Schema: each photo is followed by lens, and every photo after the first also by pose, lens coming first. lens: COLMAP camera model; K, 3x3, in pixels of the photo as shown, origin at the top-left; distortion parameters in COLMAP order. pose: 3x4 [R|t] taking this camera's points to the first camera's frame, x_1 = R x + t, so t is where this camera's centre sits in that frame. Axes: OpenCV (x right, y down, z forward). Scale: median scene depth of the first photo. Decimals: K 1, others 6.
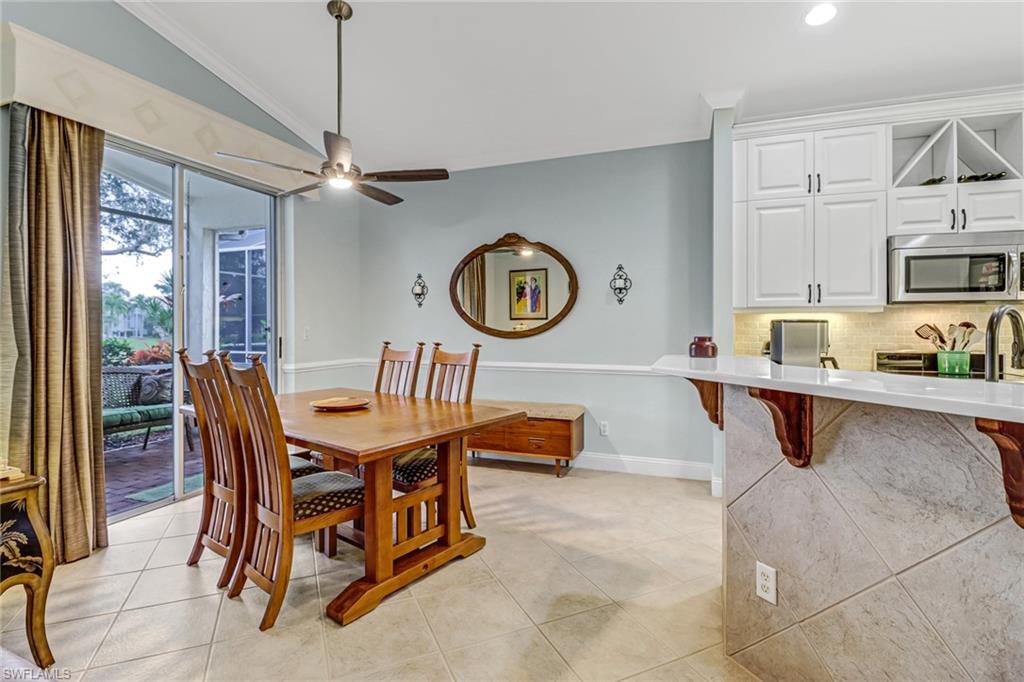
lens RADIAL K [[495.0, 0, 500.6], [0, 495.0, 325.7], [0, 0, 1]] dist [0.013279, -0.019031]
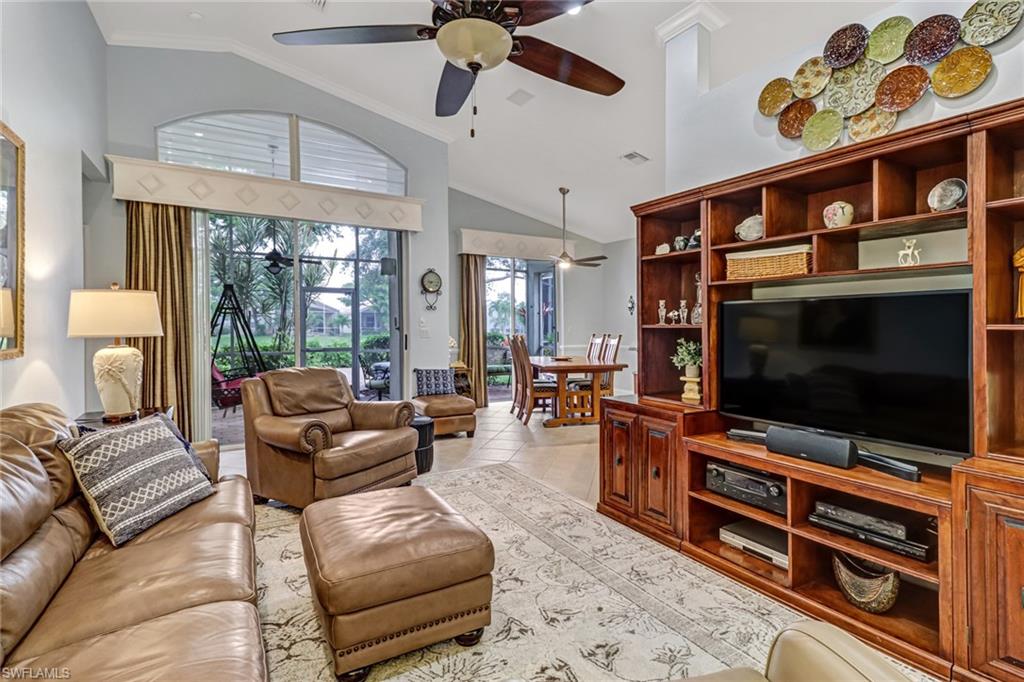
lens RADIAL K [[466.4, 0, 493.0], [0, 466.4, 320.9], [0, 0, 1]] dist [-0.004290, -0.000585]
pose [[0.761489, -0.008796, -0.648119, 0.888768], [0.002258, 0.999938, -0.010918, -0.002461], [0.648174, 0.006851, 0.761461, -0.934855]]
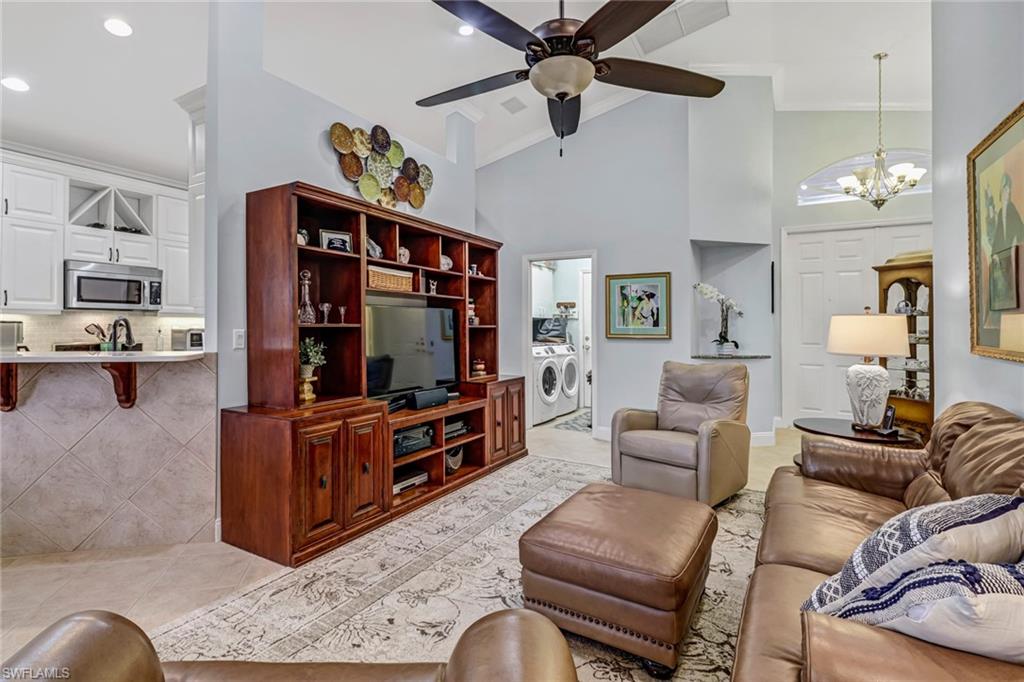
lens RADIAL K [[495.0, 0, 500.6], [0, 495.0, 325.7], [0, 0, 1]] dist [0.013279, -0.019031]
pose [[0.185354, 0.001052, 0.982671, -0.373038], [-0.000448, 0.999999, -0.000986, 0.003335], [-0.982672, -0.000258, 0.185355, -0.483515]]
